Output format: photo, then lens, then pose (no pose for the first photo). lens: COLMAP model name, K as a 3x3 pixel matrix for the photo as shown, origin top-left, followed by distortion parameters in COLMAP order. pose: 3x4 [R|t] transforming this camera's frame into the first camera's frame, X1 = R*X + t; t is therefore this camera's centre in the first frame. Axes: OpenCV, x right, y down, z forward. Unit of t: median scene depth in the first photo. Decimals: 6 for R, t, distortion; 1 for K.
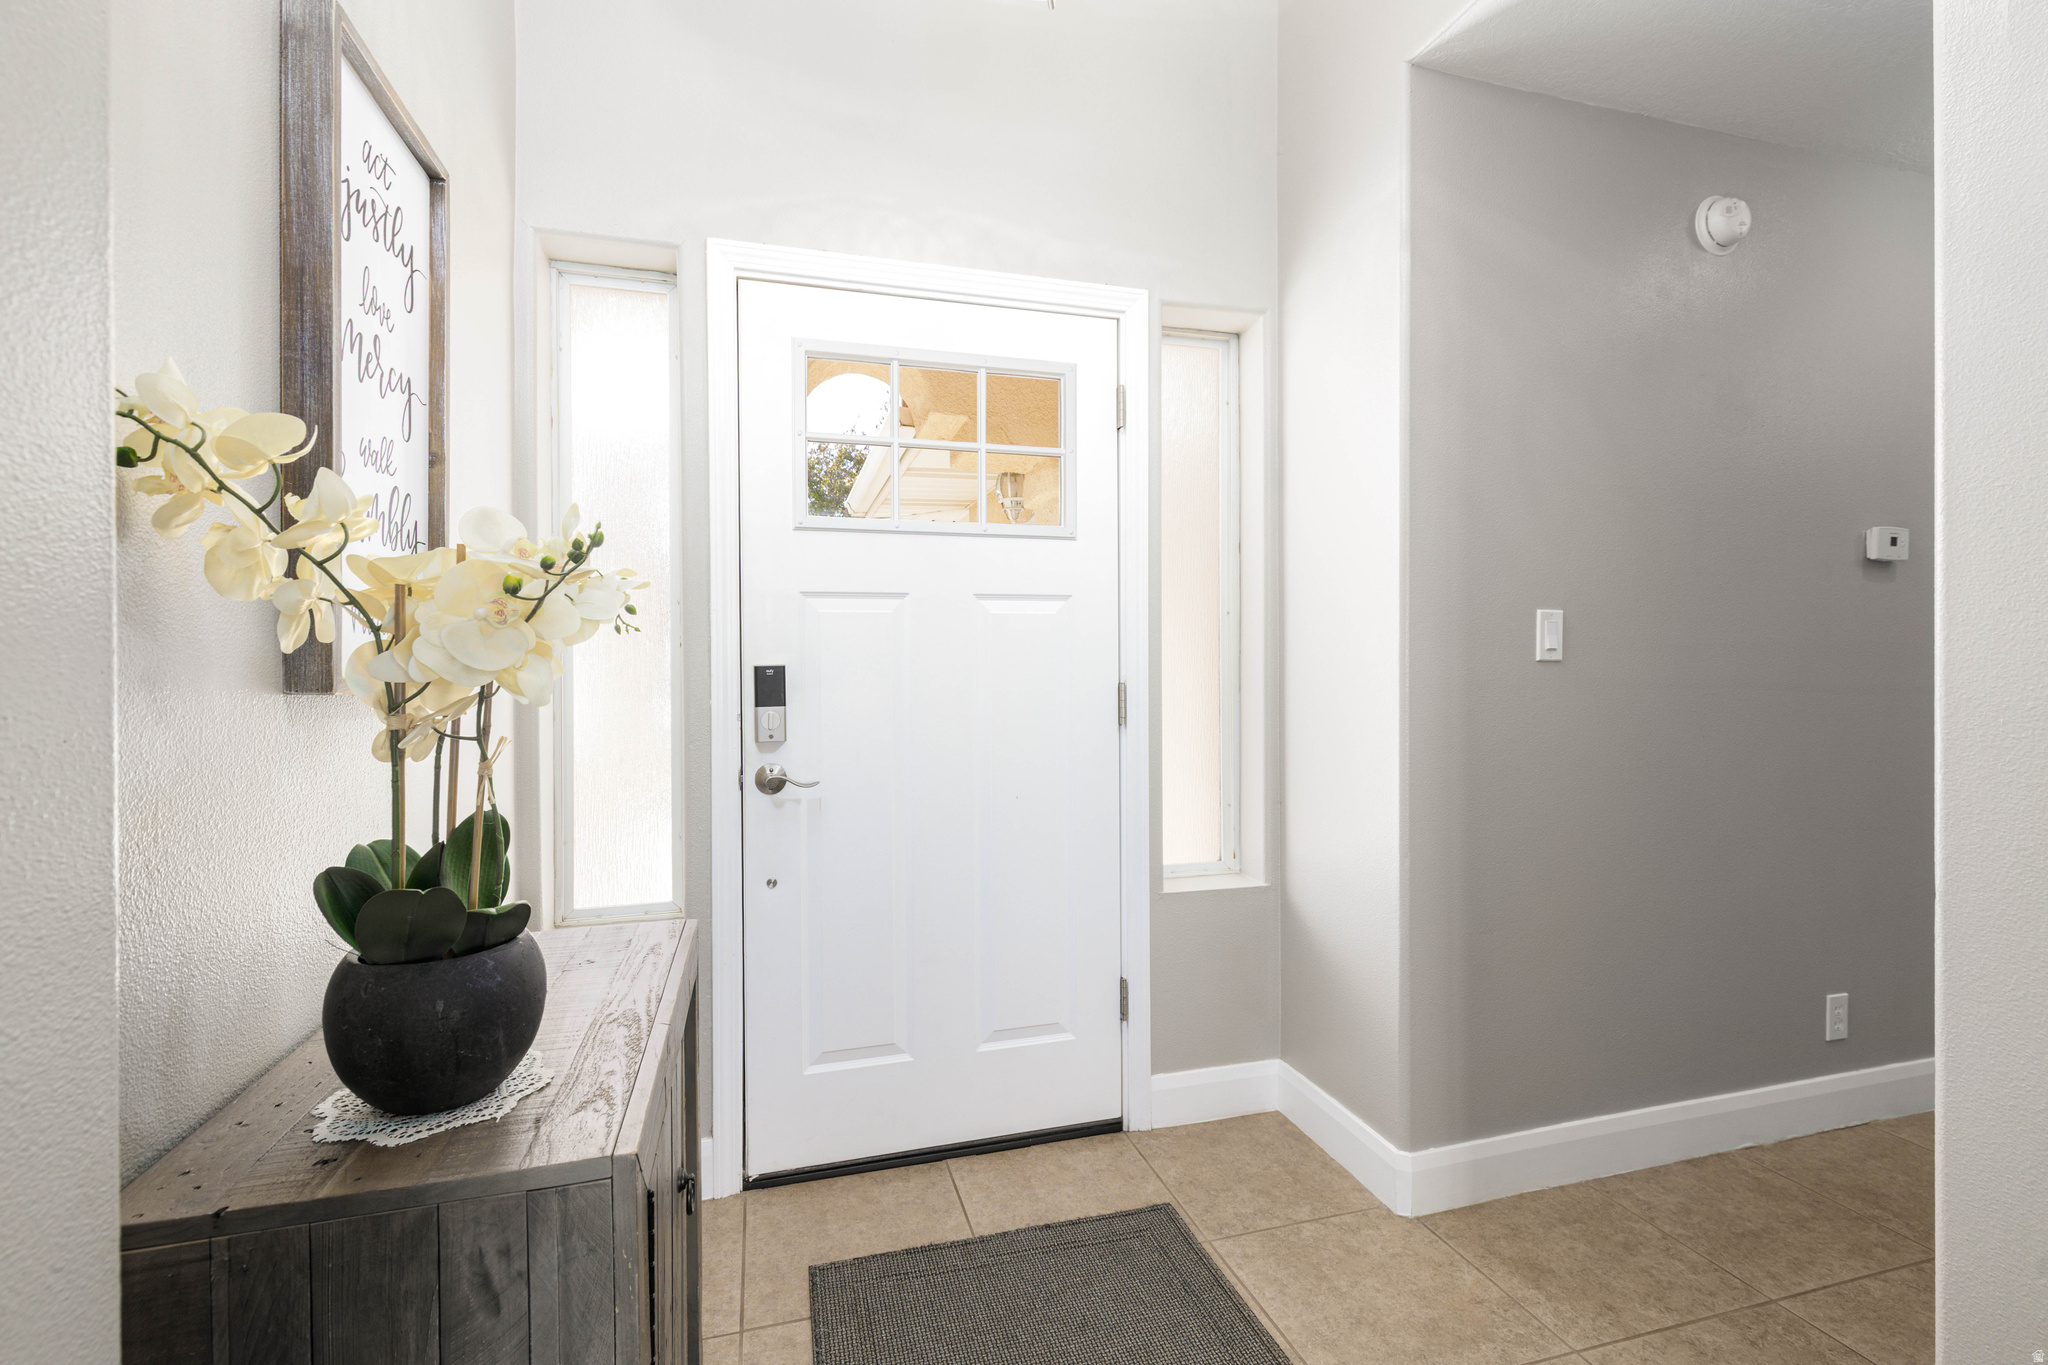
lens RADIAL K [[919.1, 0, 1024.5], [0, 919.1, 678.4], [0, 0, 1]] dist [0.003073, -0.000265]
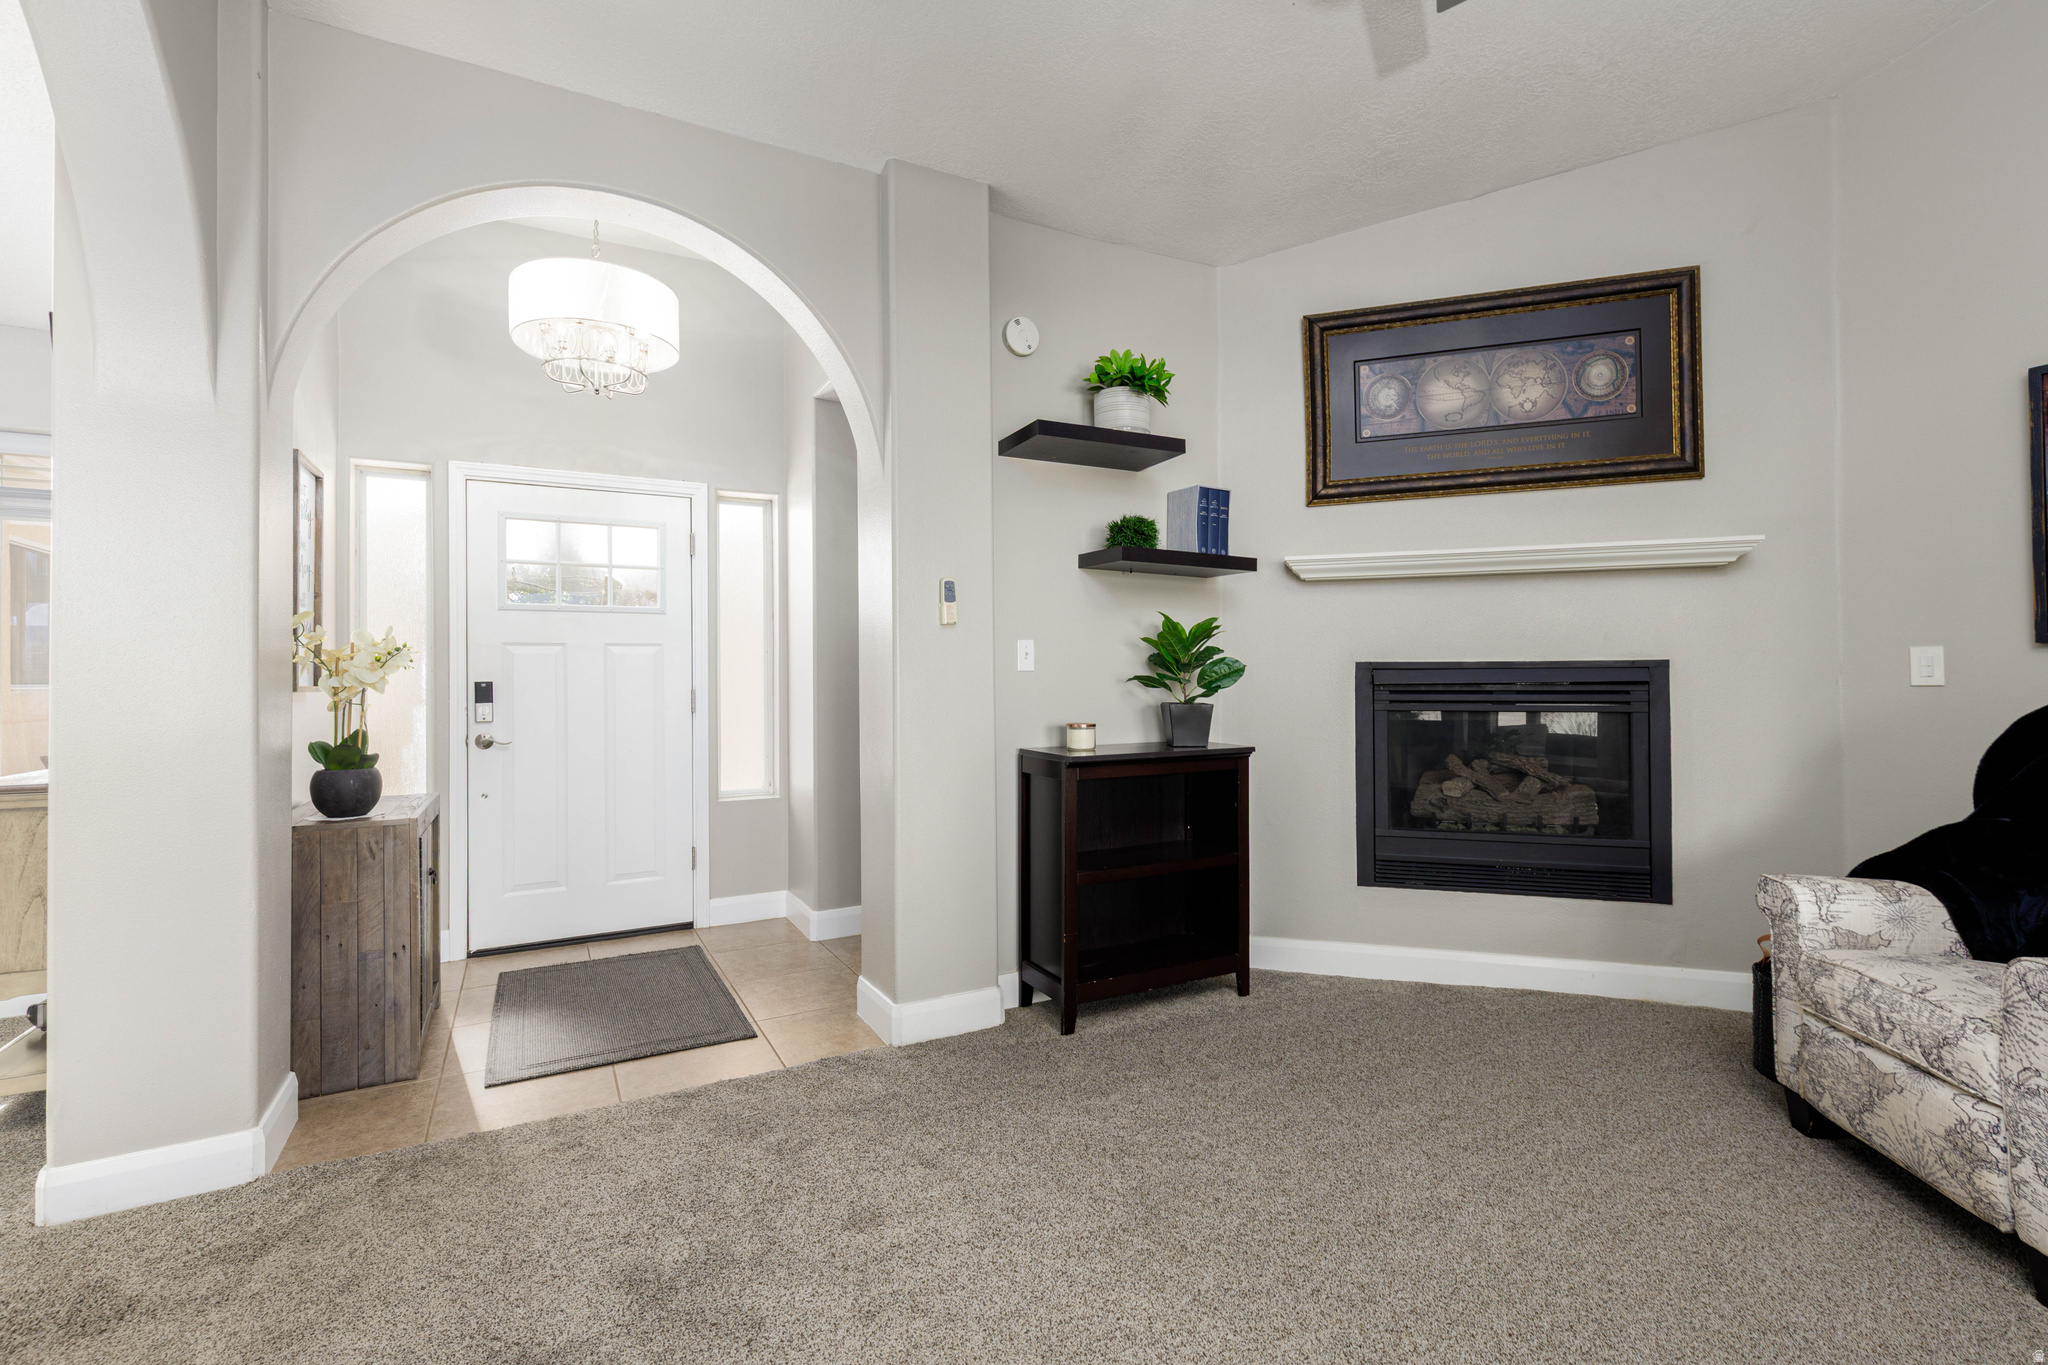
lens RADIAL K [[919.1, 0, 1025.9], [0, 919.1, 669.0], [0, 0, 1]] dist [0.003073, -0.000265]
pose [[0.977180, -0.001904, 0.212406, 0.427549], [0.007433, 0.999654, -0.025232, 0.016992], [-0.212285, 0.026235, 0.976856, -1.135599]]
